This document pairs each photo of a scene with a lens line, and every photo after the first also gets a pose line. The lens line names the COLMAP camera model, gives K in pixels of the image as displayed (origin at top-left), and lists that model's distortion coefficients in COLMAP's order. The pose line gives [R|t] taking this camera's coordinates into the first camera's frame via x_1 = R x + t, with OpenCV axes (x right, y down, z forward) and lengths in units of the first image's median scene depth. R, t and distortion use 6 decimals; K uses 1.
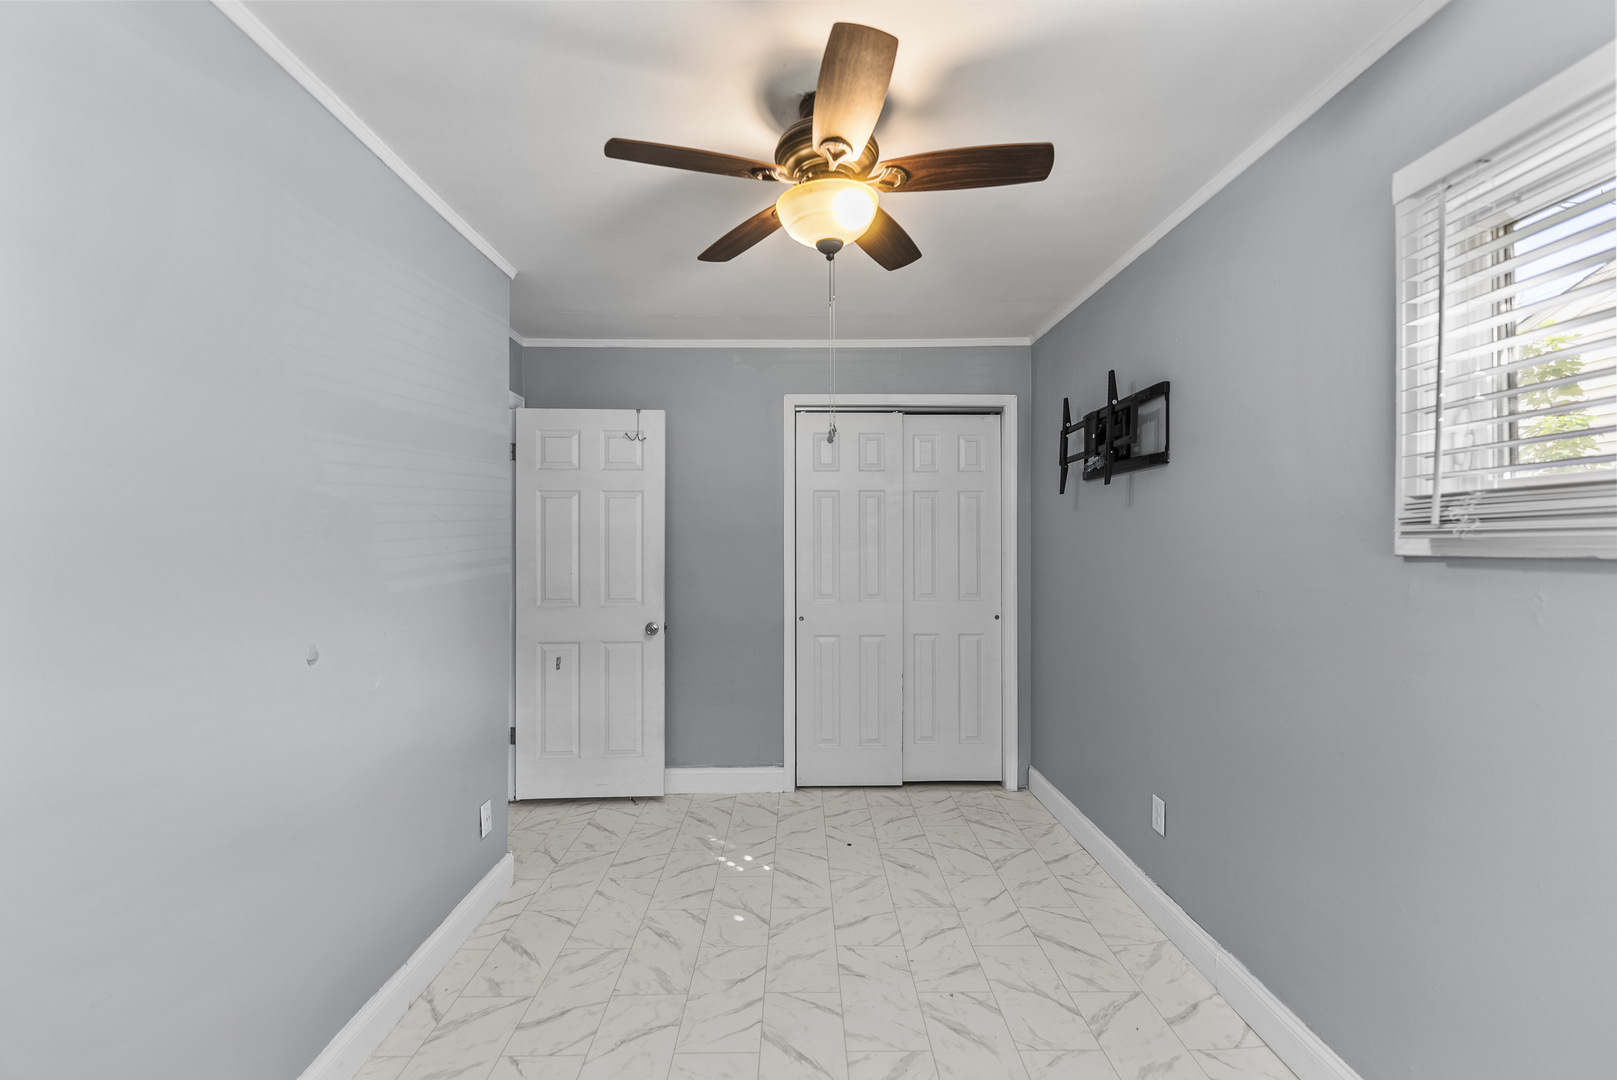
lens RADIAL K [[648.7, 0, 808.5], [0, 648.7, 540.0], [0, 0, 1]] dist [0.000463, -0.000226]
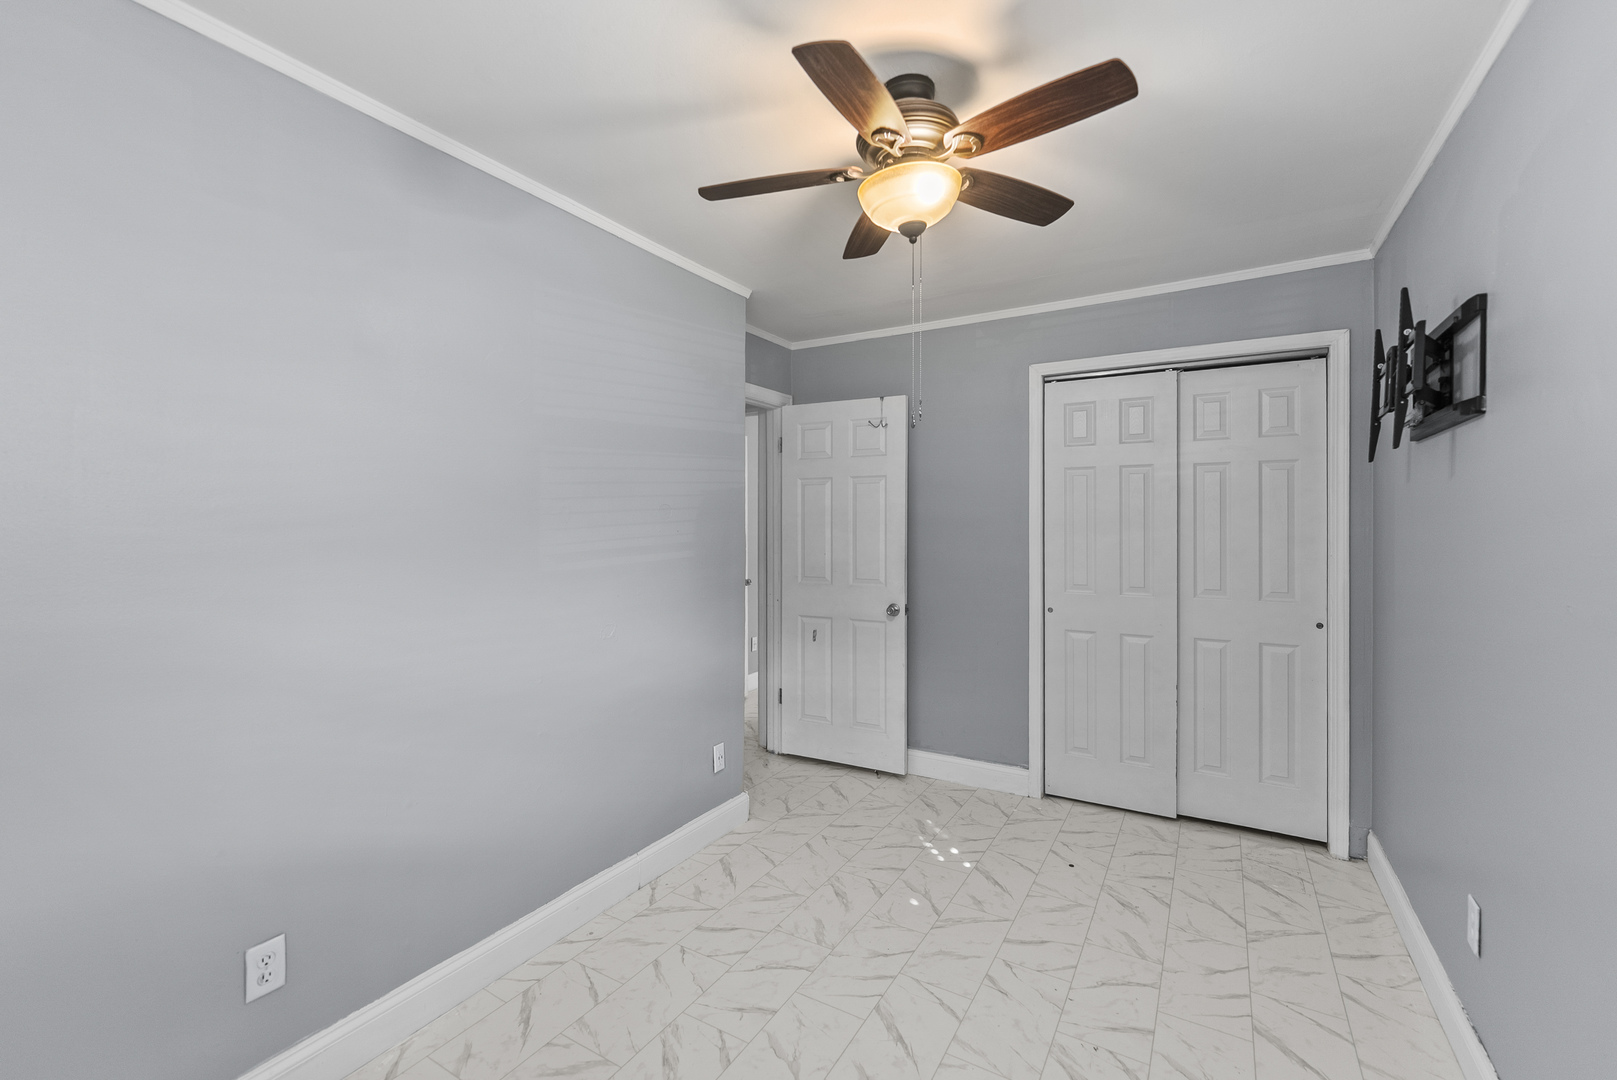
lens RADIAL K [[681.9, 0, 816.7], [0, 681.9, 522.3], [0, 0, 1]] dist [-0.001002, -0.000312]
pose [[0.856376, 0.000594, -0.516353, 0.212622], [0.000206, 0.999999, 0.001491, -0.003133], [0.516353, -0.001383, 0.856374, 0.015259]]
